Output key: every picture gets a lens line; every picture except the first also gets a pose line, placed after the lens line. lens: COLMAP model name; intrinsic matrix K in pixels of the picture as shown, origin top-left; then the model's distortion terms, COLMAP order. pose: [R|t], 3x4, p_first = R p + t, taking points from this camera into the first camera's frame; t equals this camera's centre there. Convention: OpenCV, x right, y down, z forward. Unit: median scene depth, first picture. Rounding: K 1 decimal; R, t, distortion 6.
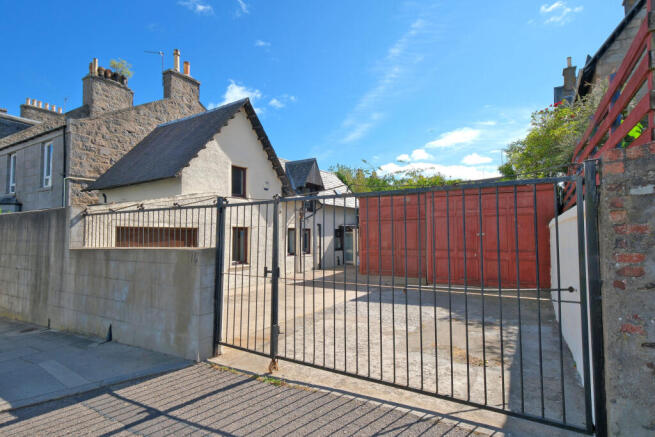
lens RADIAL K [[342.0, 0, 327.5], [0, 342.0, 218.5], [0, 0, 1]] dist [0.001362, 0.000038]
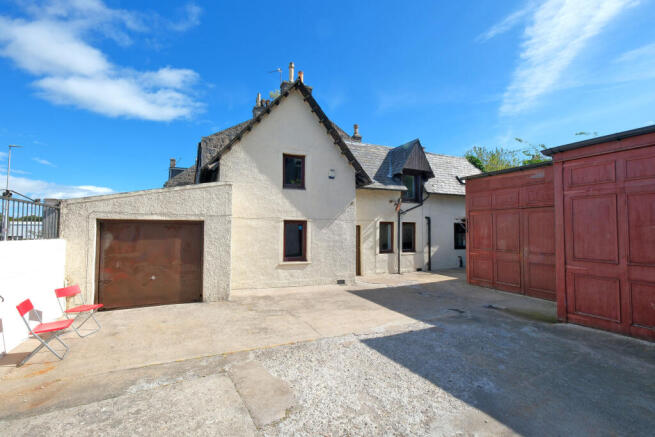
lens RADIAL K [[287.4, 0, 326.7], [0, 287.4, 220.2], [0, 0, 1]] dist [-0.002828, -0.000233]
pose [[0.831662, -0.012585, -0.555139, 0.169710], [0.019936, 0.999775, 0.007202, 0.014147], [0.554924, -0.017057, 0.831726, 0.285102]]
